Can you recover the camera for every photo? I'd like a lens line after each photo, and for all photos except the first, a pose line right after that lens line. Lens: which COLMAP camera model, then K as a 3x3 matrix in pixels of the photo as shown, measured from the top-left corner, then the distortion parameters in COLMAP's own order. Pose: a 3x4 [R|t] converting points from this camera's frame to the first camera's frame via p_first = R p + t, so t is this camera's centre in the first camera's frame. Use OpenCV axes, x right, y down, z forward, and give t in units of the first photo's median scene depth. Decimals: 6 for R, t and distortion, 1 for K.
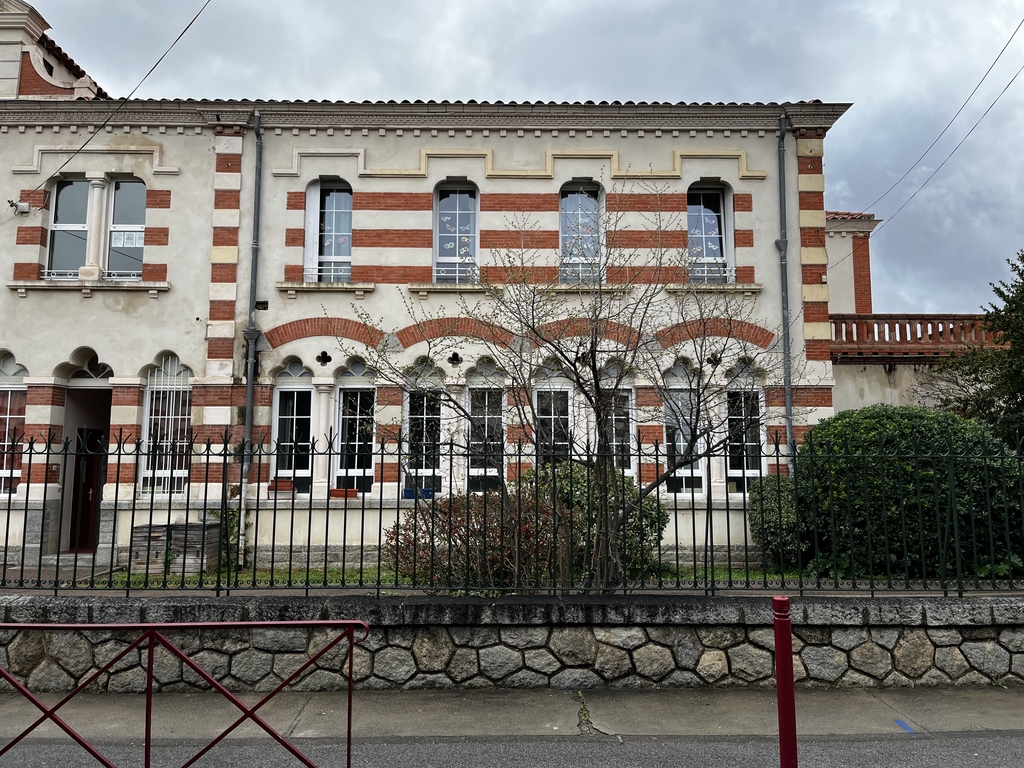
lens RADIAL K [[642.6, 0, 511.4], [0, 642.6, 394.1], [0, 0, 1]] dist [0.050950, -0.043267]
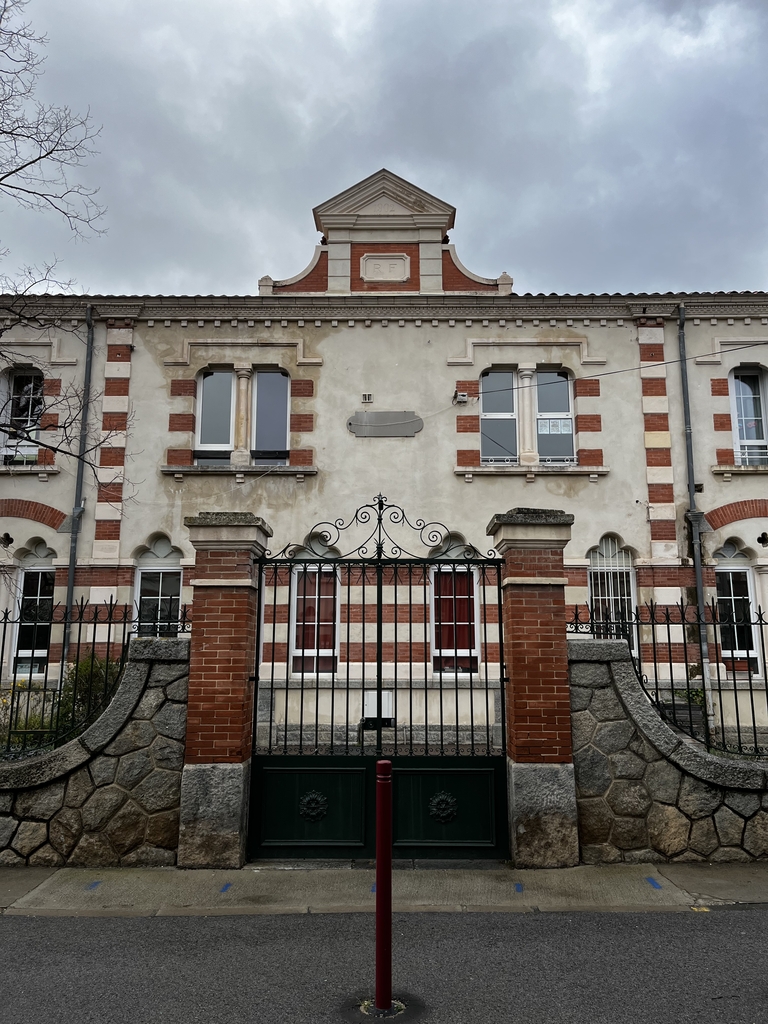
lens RADIAL K [[633.9, 0, 384.9], [0, 633.9, 540.2], [0, 0, 1]] dist [0.029521, -0.000644]
pose [[0.999936, -0.002835, -0.010978, -0.863086], [0.002236, 0.998529, -0.054169, -0.001183], [0.011116, 0.054141, 0.998471, -0.009460]]
